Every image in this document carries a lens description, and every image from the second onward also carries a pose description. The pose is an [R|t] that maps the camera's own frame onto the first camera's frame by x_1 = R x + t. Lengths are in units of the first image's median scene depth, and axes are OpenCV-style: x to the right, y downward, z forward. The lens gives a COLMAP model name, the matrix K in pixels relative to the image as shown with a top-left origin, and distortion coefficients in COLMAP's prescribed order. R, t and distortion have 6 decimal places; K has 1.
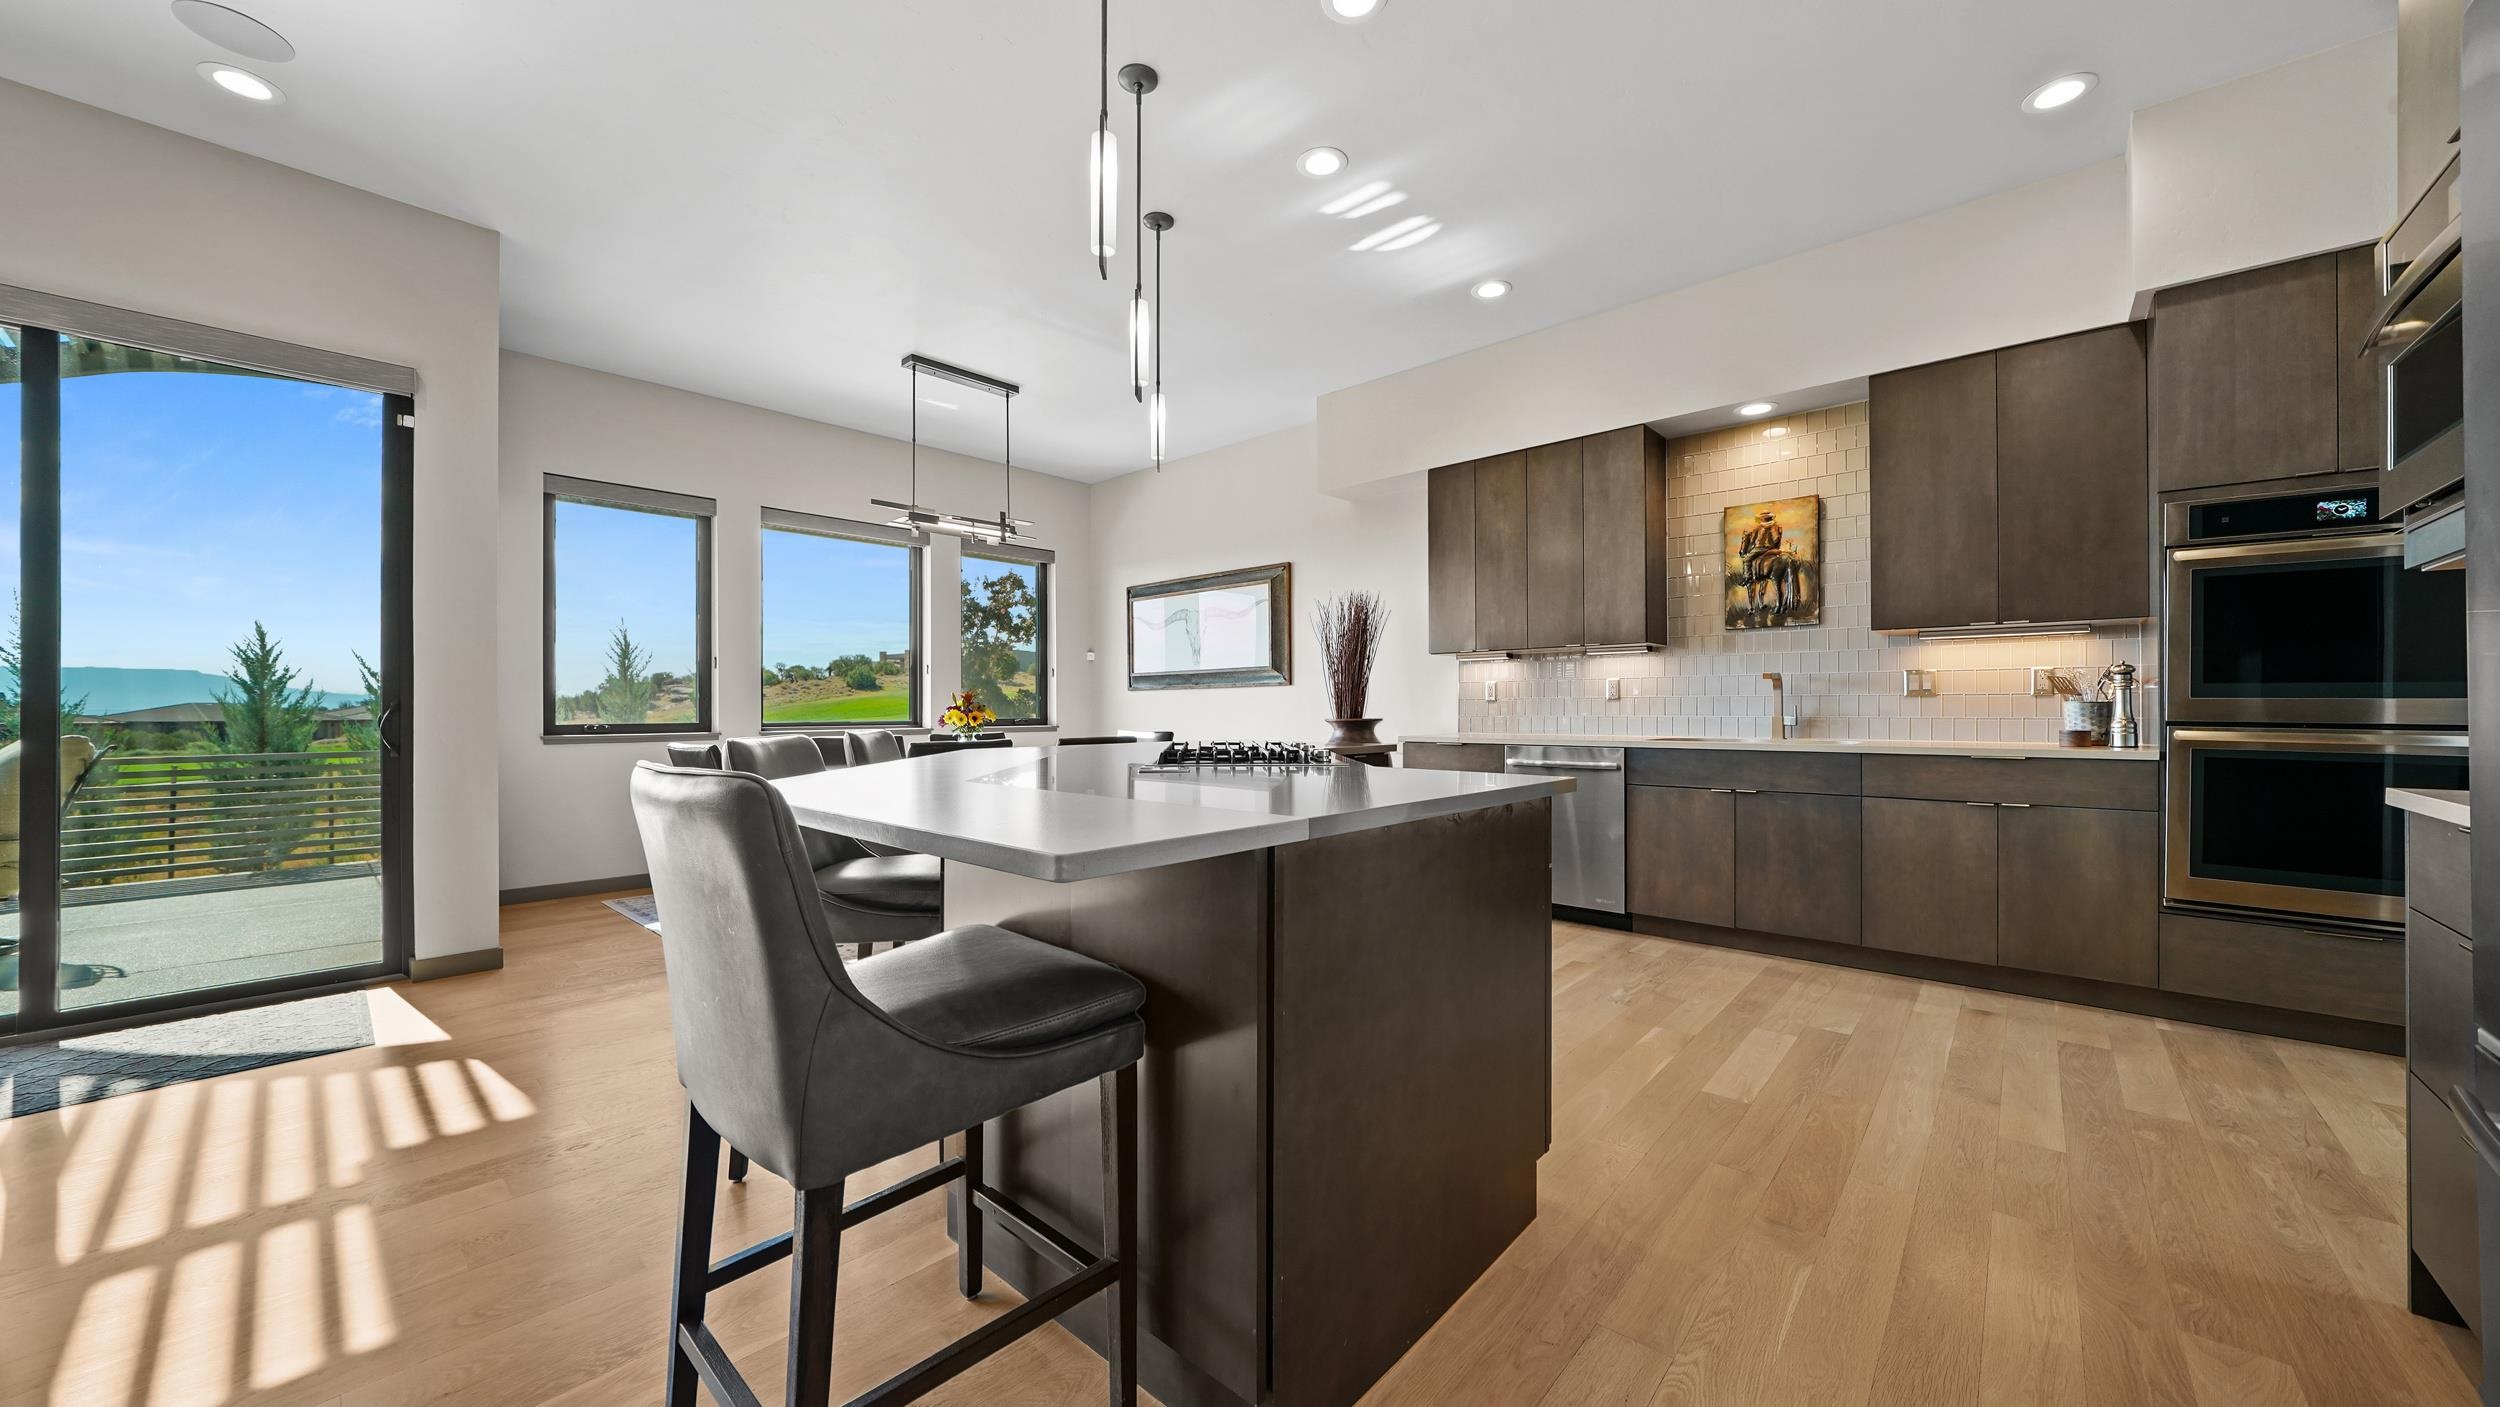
lens RADIAL K [[861.2, 0, 1270.5], [0, 861.2, 708.3], [0, 0, 1]] dist [-0.012081, 0.000316]
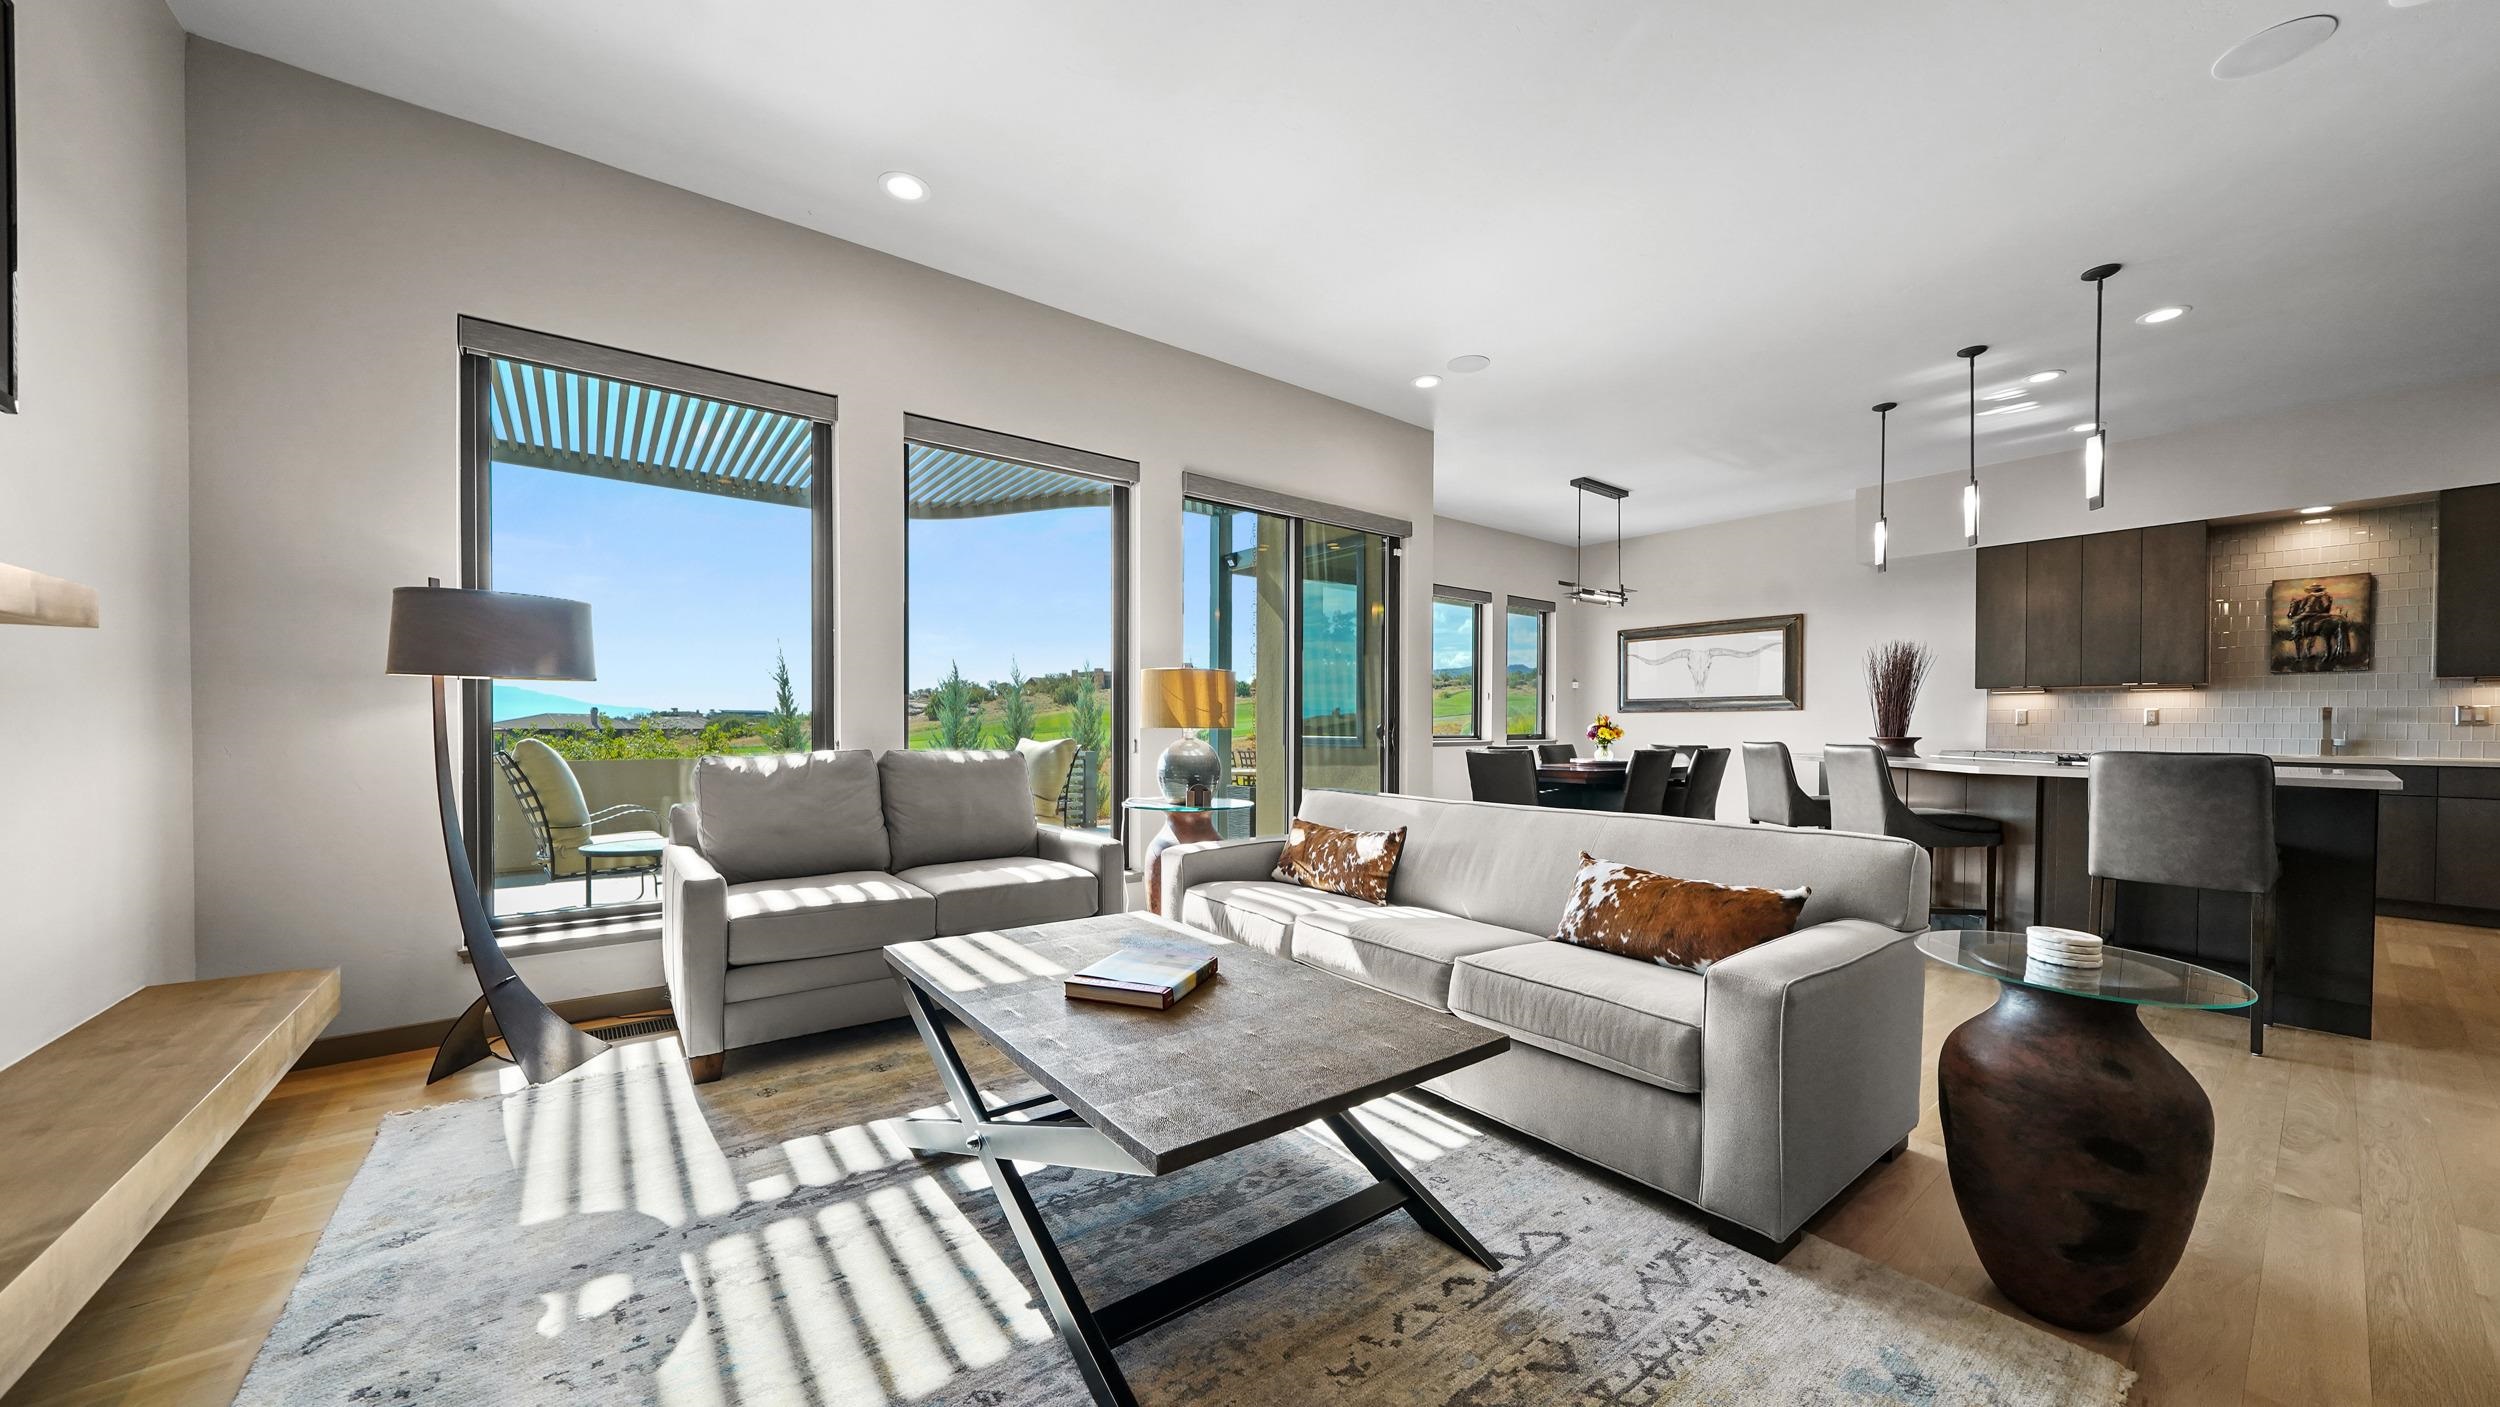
lens RADIAL K [[861.2, 0, 1274.8], [0, 861.2, 727.3], [0, 0, 1]] dist [-0.012081, 0.000316]
pose [[0.984448, 0.008608, -0.175463, -0.540659], [-0.007923, 0.999958, 0.004606, -0.001514], [0.175495, -0.003144, 0.984475, -0.397627]]
